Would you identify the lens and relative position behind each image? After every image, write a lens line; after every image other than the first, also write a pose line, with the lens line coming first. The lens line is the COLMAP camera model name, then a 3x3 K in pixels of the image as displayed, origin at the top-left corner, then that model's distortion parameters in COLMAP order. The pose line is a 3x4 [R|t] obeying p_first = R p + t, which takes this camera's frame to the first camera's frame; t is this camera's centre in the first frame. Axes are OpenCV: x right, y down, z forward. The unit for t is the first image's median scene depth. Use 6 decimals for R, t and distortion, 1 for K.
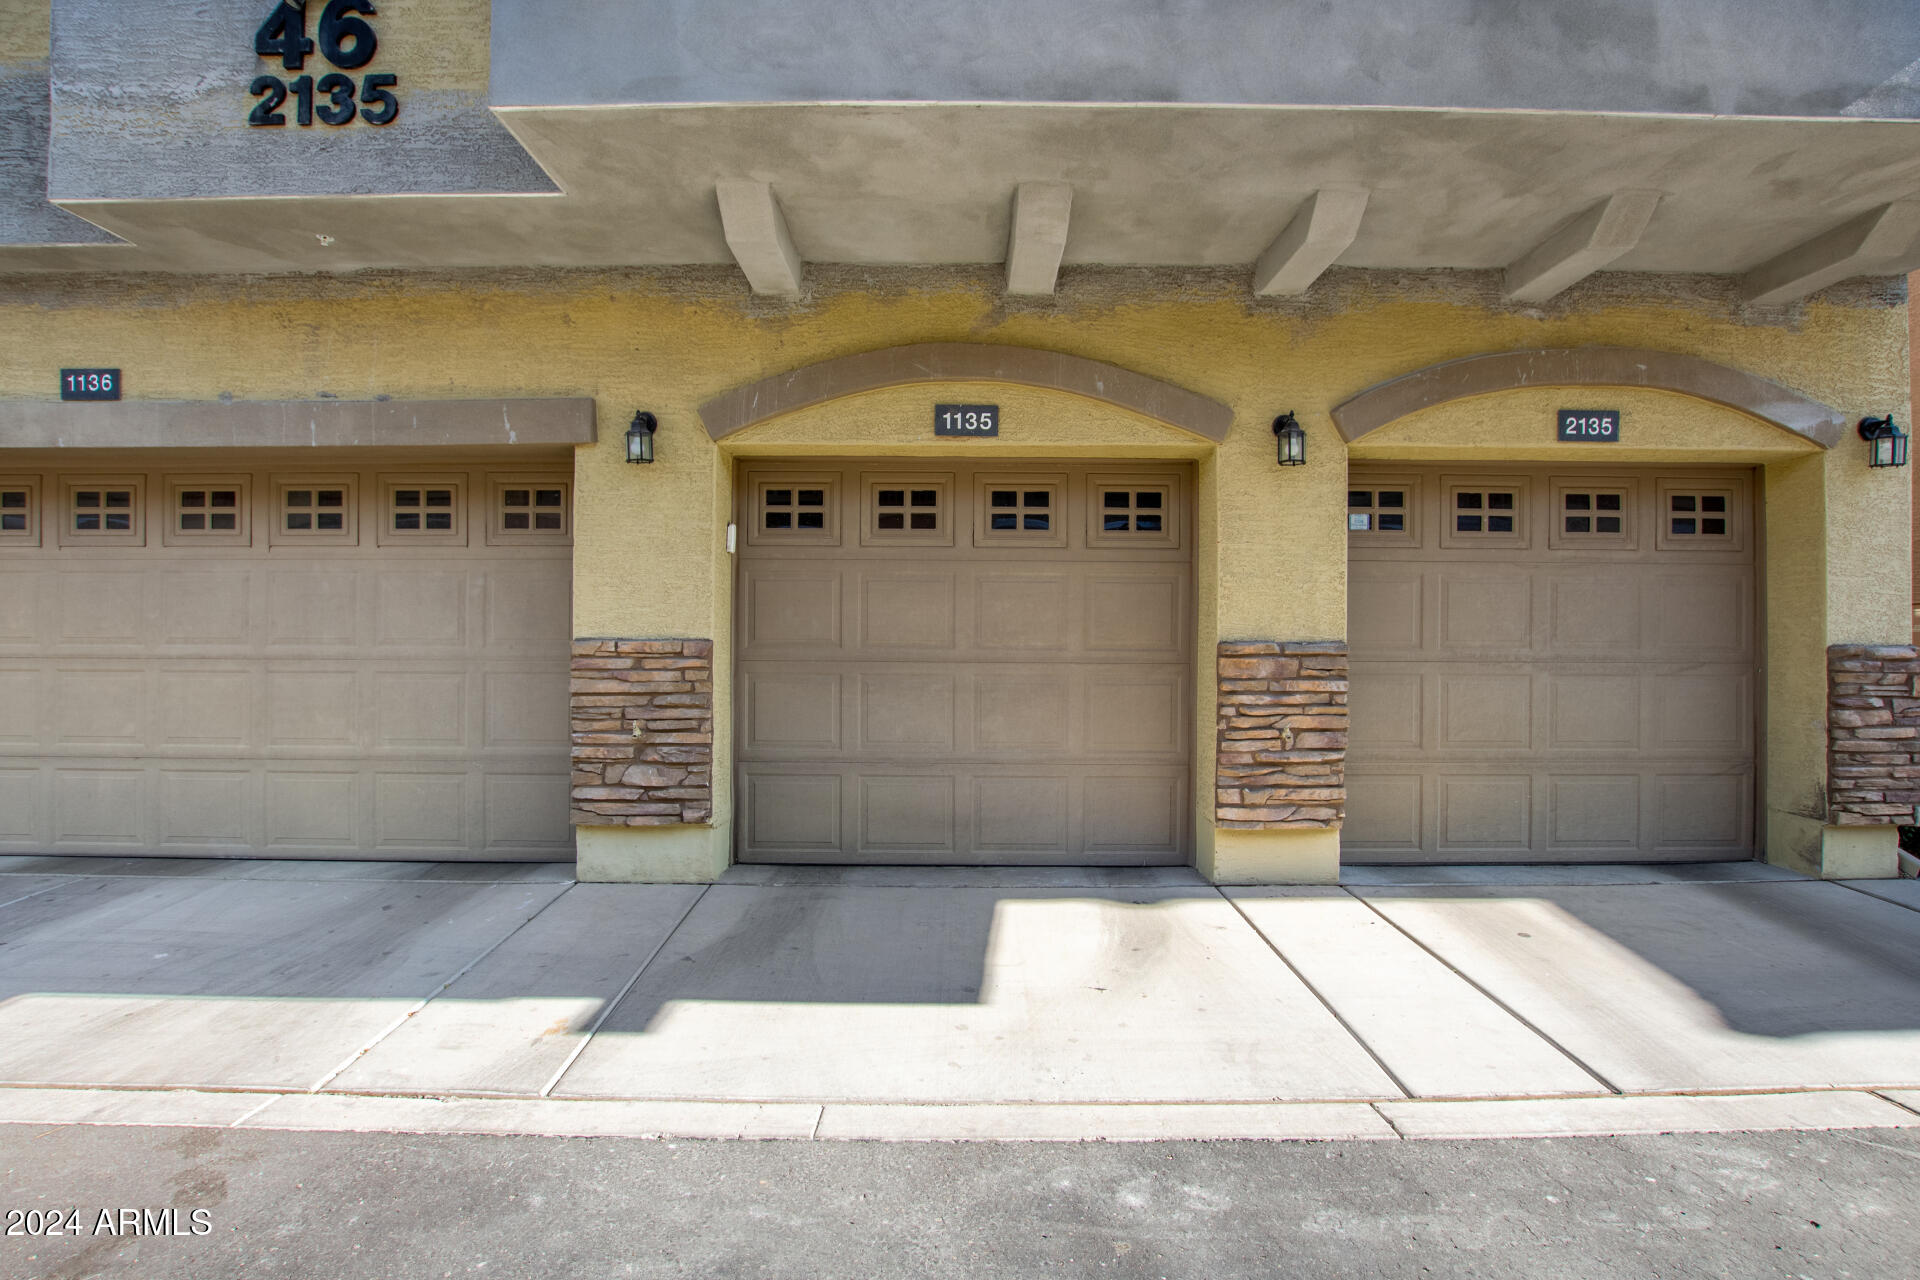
lens RADIAL K [[935.3, 0, 960.0], [0, 935.3, 634.6], [0, 0, 1]] dist [-0.036079, 0.004496]
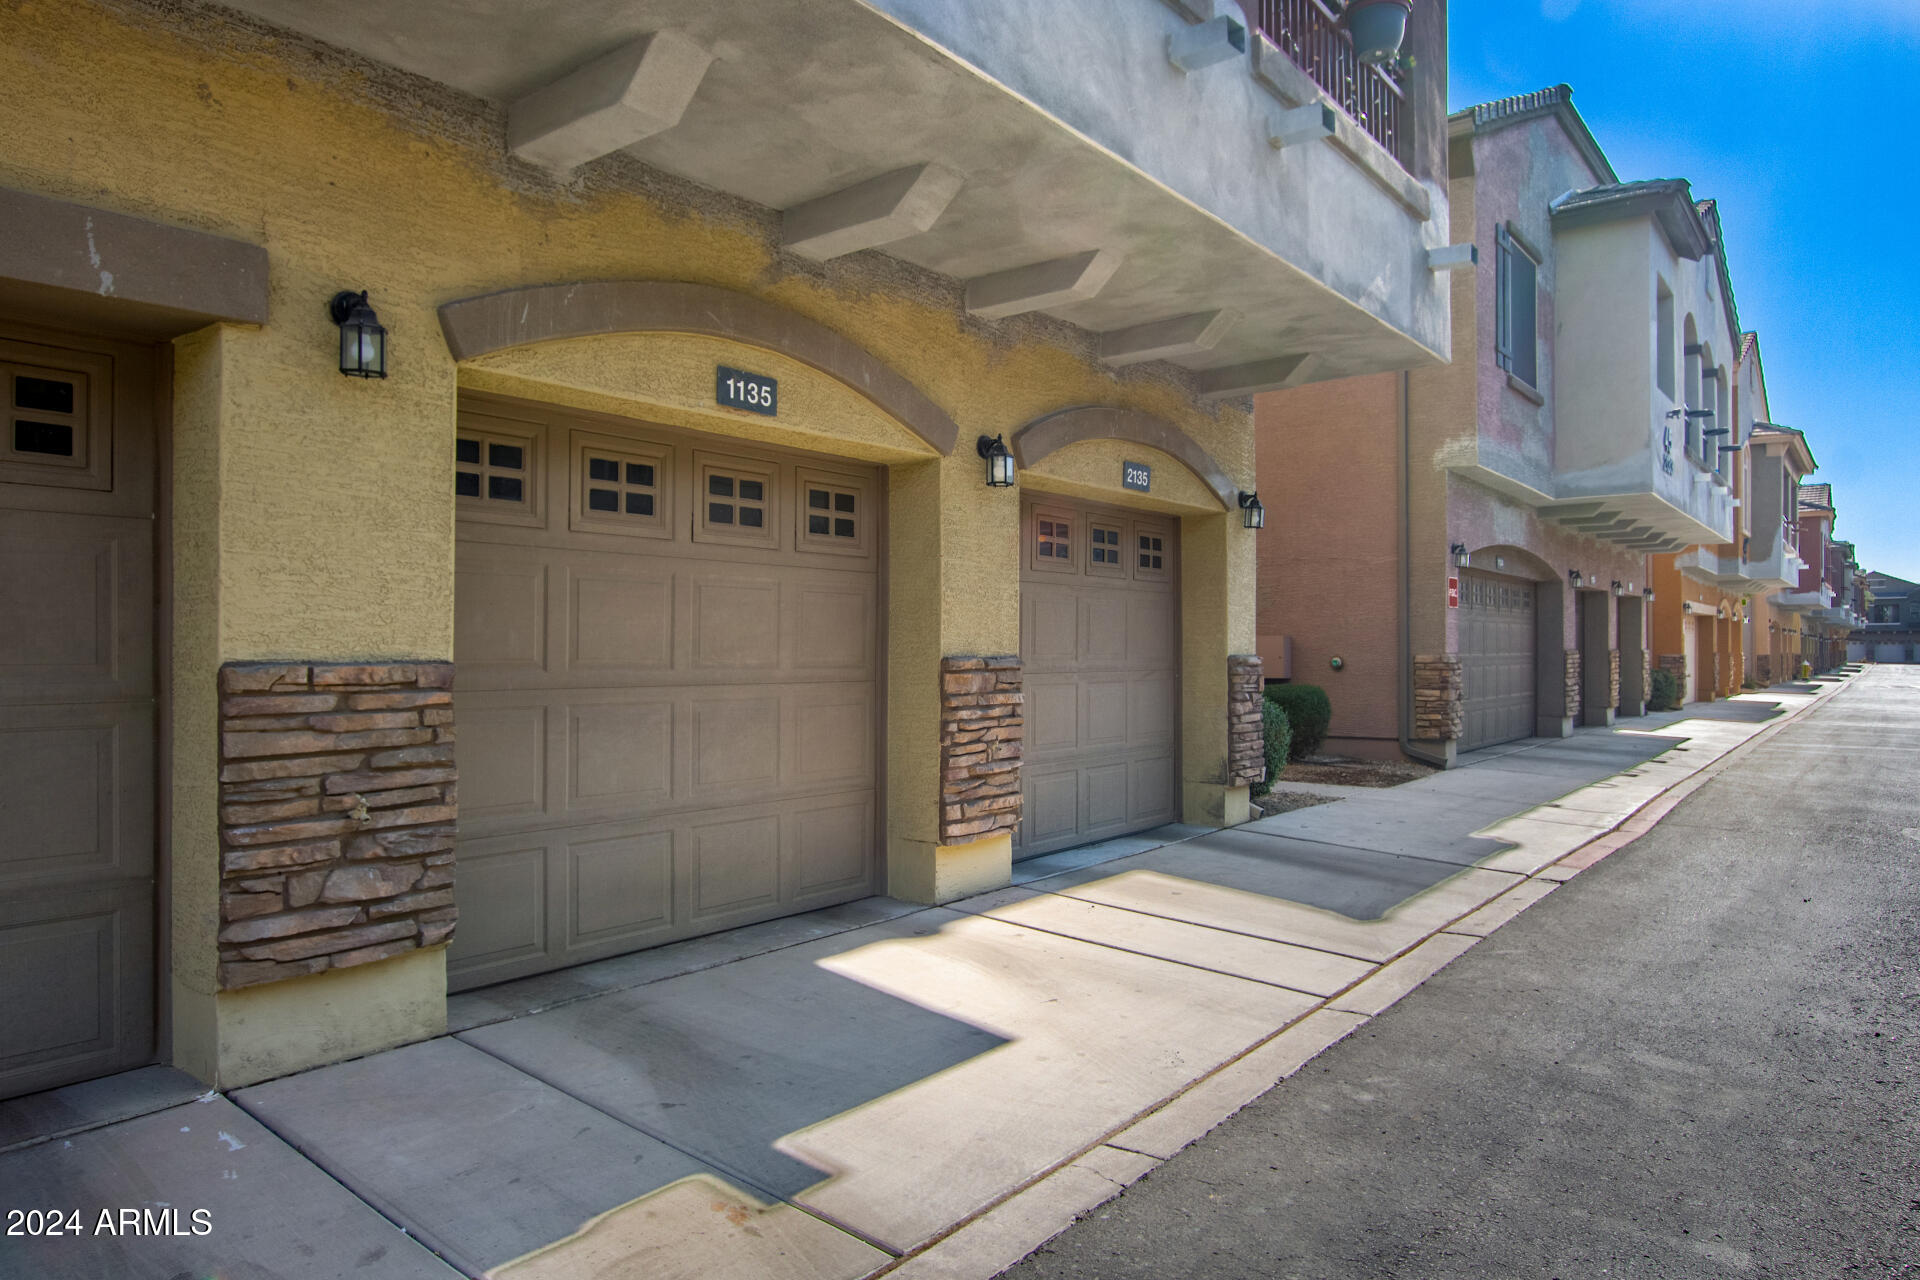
lens RADIAL K [[1189.9, 0, 955.4], [0, 1189.9, 648.1], [0, 0, 1]] dist [-0.027885, 0.007846]
pose [[0.626188, -0.003609, 0.779664, -0.695214], [-0.002307, 0.999976, 0.006482, -0.010500], [-0.779669, -0.005858, 0.626165, 0.200887]]
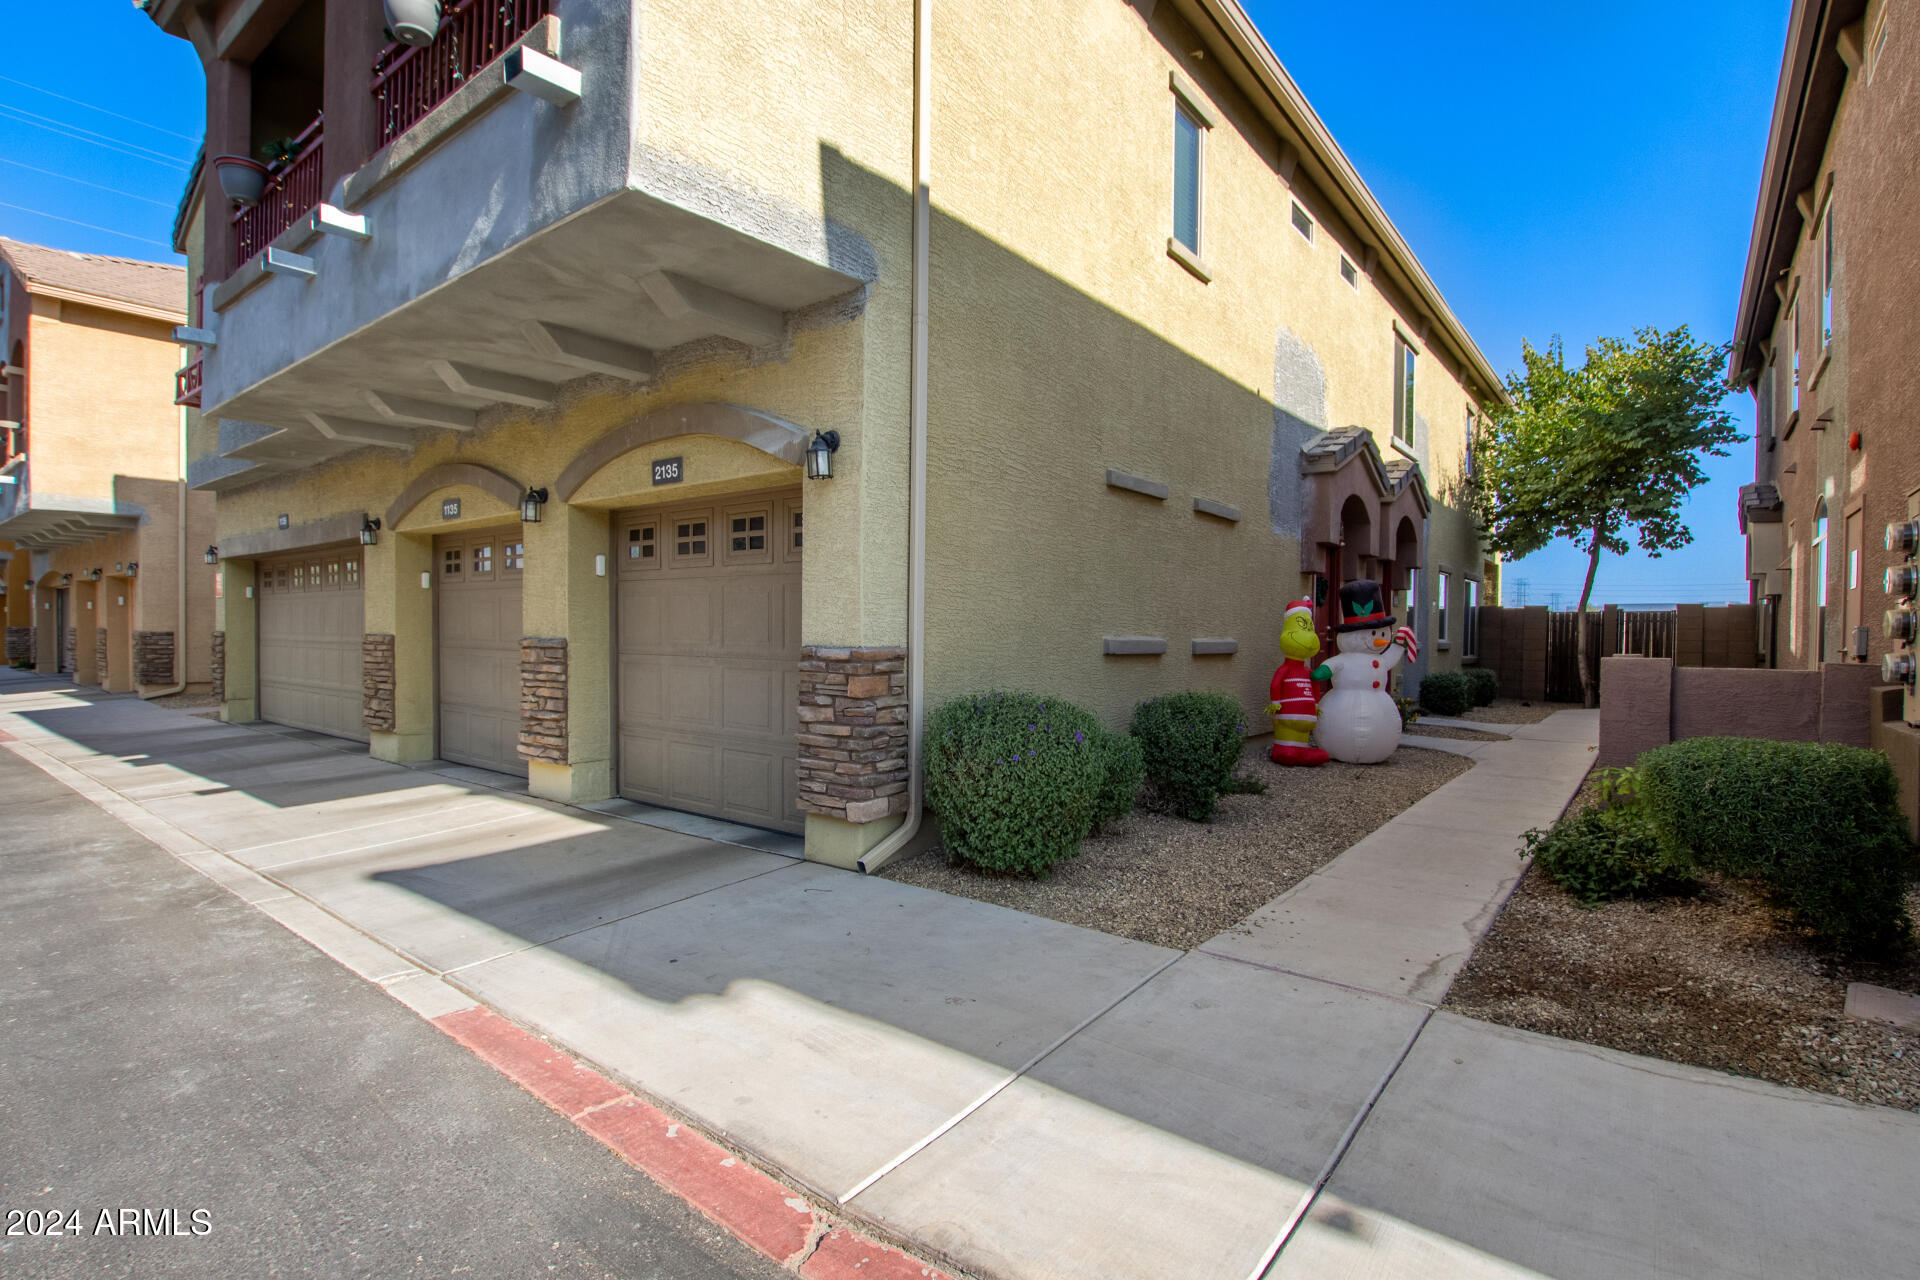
lens RADIAL K [[935.3, 0, 962.2], [0, 935.3, 649.5], [0, 0, 1]] dist [-0.036079, 0.004496]
pose [[0.790105, 0.015498, -0.612775, 1.803752], [0.005902, 0.999442, 0.032887, -0.021191], [0.612943, -0.029601, 0.789573, 0.227222]]
